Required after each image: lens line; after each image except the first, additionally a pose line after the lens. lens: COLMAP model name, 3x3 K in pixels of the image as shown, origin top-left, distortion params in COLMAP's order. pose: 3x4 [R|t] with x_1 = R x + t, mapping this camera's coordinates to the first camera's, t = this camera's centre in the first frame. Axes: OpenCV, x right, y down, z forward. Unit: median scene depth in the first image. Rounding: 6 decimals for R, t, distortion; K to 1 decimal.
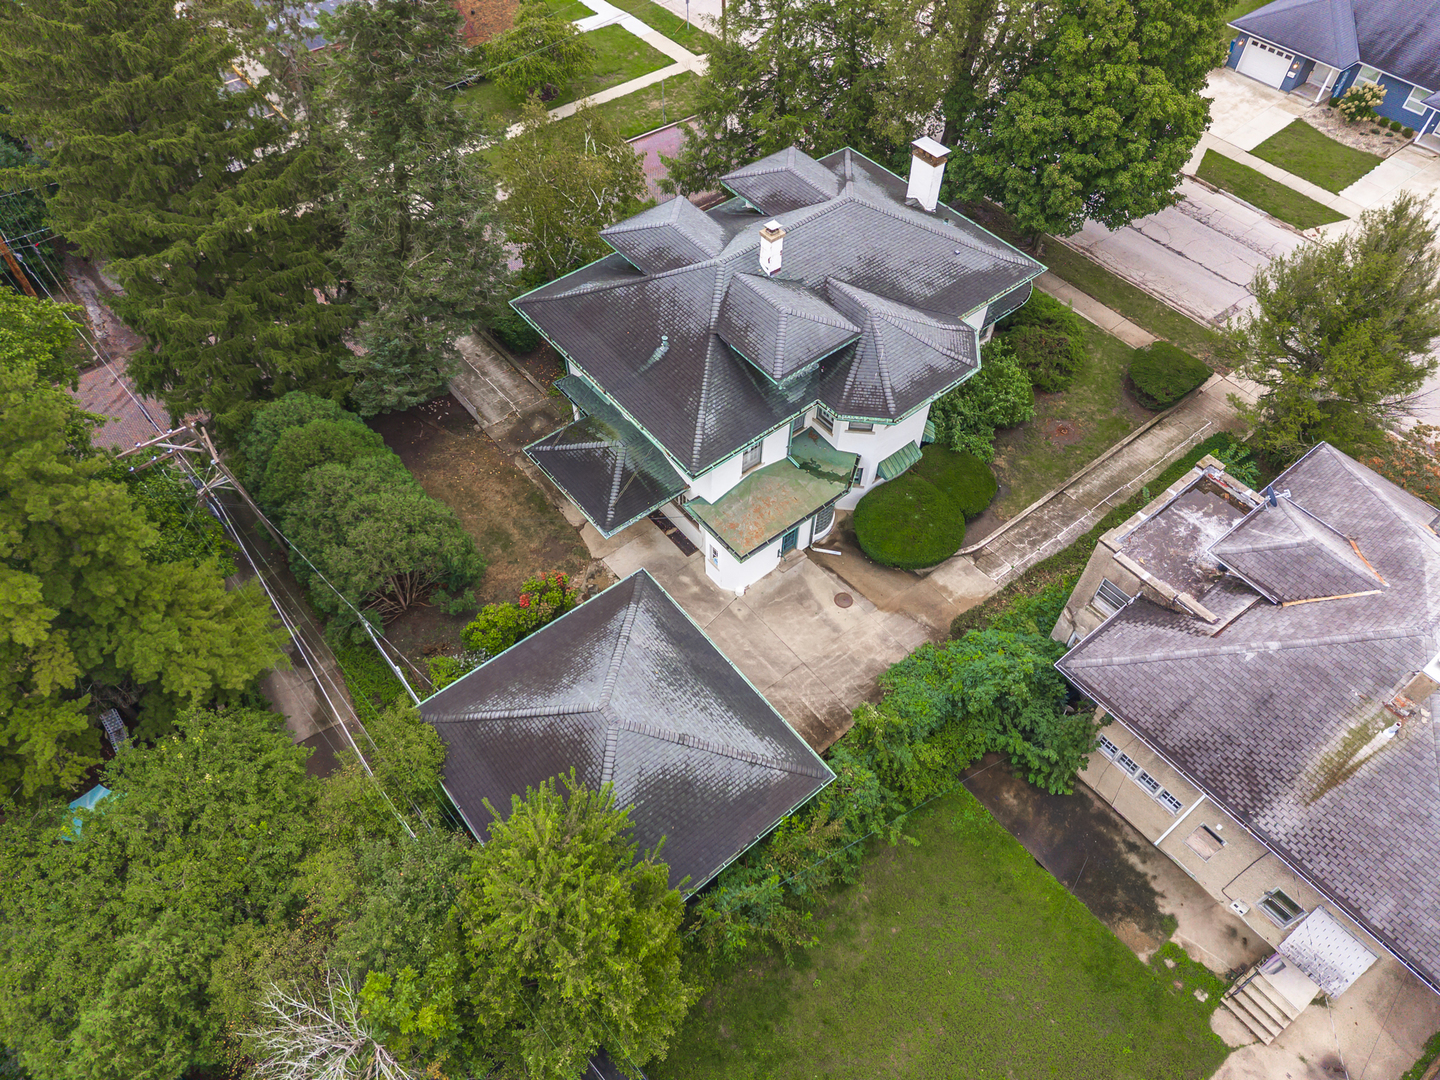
lens RADIAL K [[941.5, 0, 720.0], [0, 941.5, 540.0], [0, 0, 1]] dist [0.057041, -0.061671]
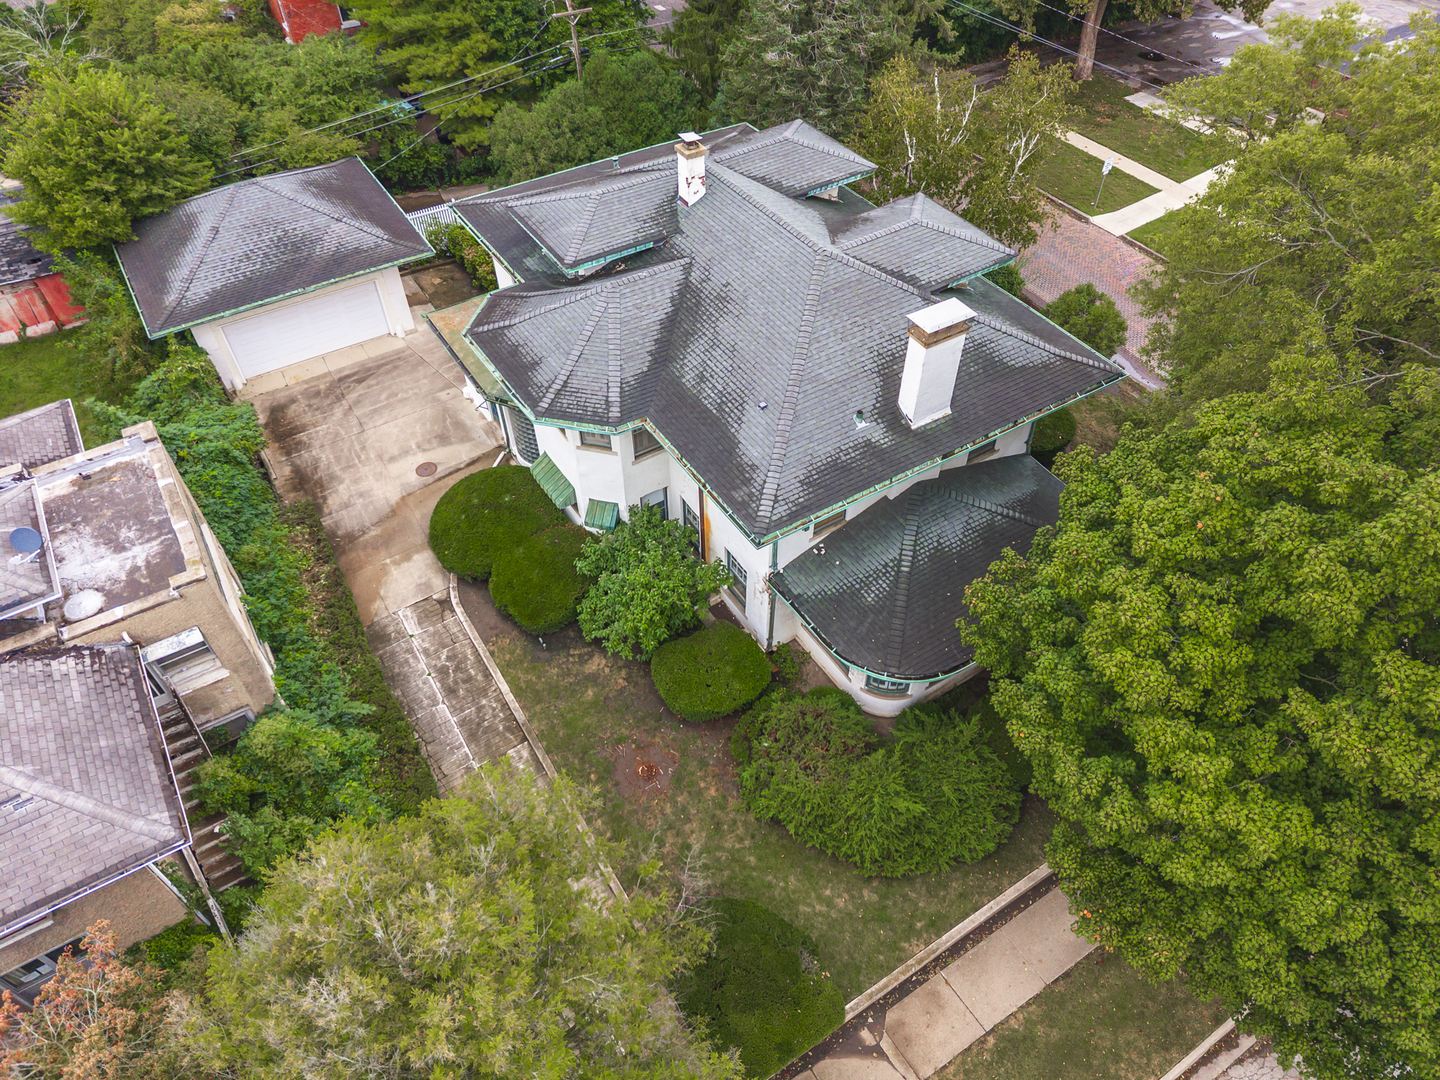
lens RADIAL K [[941.5, 0, 720.0], [0, 941.5, 540.0], [0, 0, 1]] dist [0.057041, -0.061671]
pose [[-0.104656, 0.728724, -0.676763, 0.725297], [-0.787836, 0.354546, 0.503599, -0.555431], [0.606928, 0.585883, 0.537010, 0.703706]]
